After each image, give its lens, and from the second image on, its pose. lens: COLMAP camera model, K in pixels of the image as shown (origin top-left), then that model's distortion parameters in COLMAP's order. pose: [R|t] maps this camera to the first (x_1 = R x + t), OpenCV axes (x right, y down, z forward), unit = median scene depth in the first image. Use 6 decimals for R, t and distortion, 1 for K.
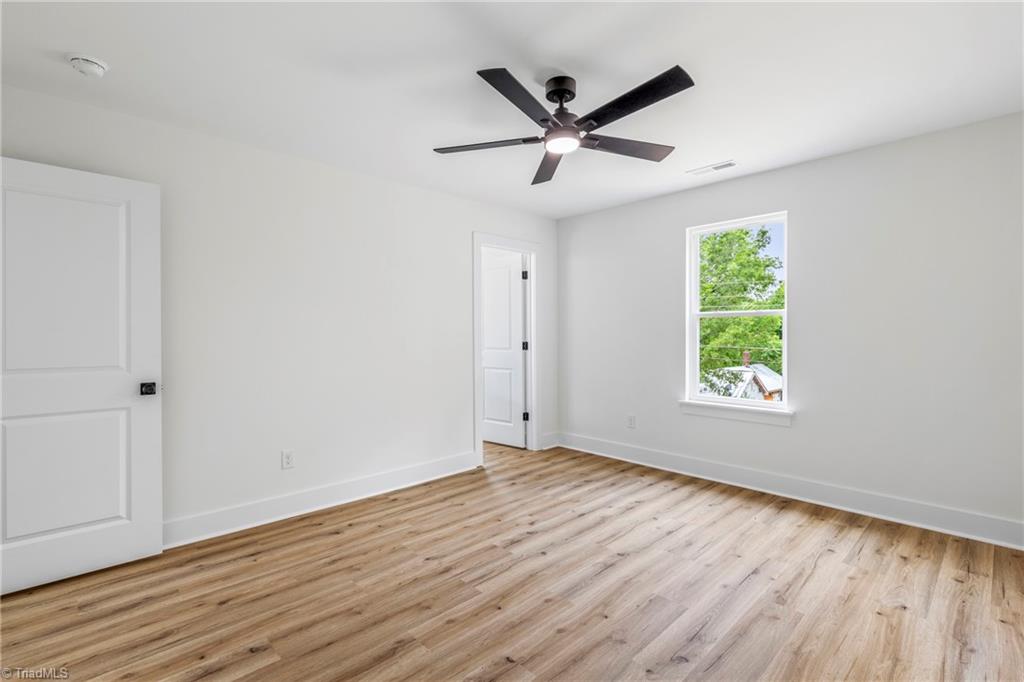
lens RADIAL K [[473.7, 0, 507.6], [0, 473.7, 340.1], [0, 0, 1]] dist [0.004846, -0.000102]
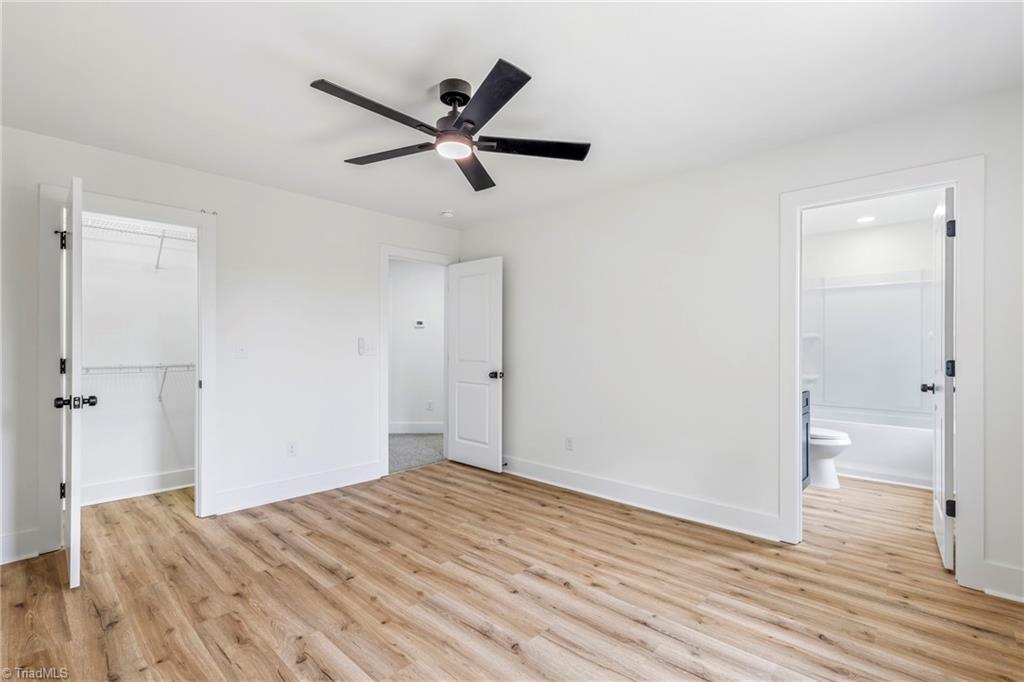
lens RADIAL K [[473.7, 0, 508.9], [0, 473.7, 335.4], [0, 0, 1]] dist [0.004846, -0.000102]
pose [[0.049282, -0.014894, -0.998674, 0.891788], [-0.010833, 0.999822, -0.015445, -0.014892], [0.998726, 0.011580, 0.049111, 0.865675]]
